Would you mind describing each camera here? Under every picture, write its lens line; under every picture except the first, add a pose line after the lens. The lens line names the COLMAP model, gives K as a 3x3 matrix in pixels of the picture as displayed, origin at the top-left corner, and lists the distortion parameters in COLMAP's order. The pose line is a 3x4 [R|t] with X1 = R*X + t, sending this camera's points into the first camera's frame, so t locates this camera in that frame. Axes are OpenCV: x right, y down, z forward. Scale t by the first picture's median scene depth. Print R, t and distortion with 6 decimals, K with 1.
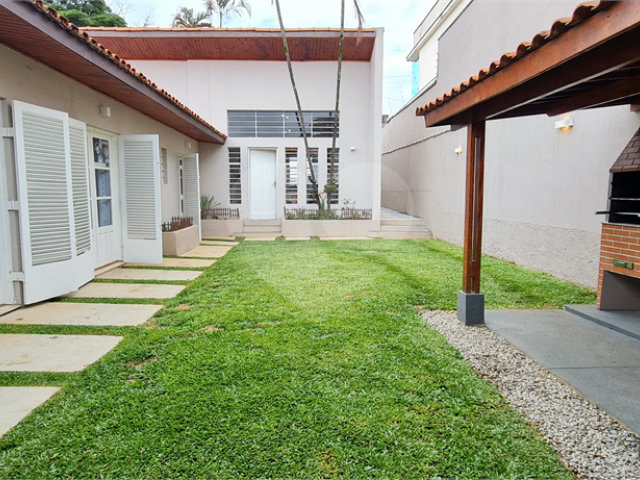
lens RADIAL K [[448.1, 0, 323.6], [0, 448.1, 256.2], [0, 0, 1]] dist [0.003702, -0.004532]
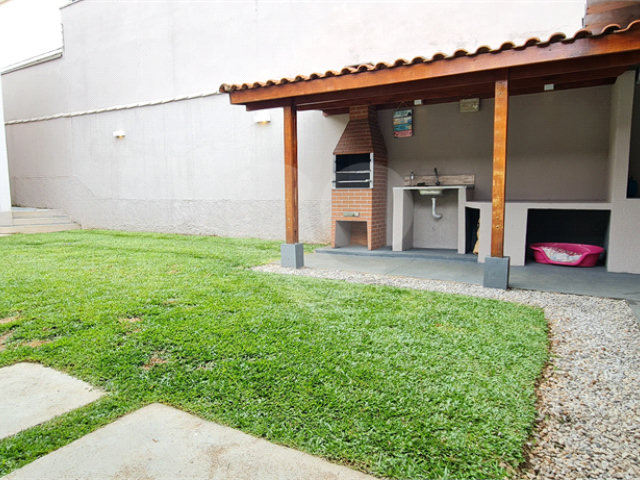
lens RADIAL K [[448.1, 0, 323.6], [0, 448.1, 256.2], [0, 0, 1]] dist [0.003702, -0.004532]
pose [[0.513916, -0.134542, 0.847224, -0.692717], [0.135384, 0.987968, 0.074770, 0.031905], [-0.847090, 0.076275, 0.525948, 0.264072]]
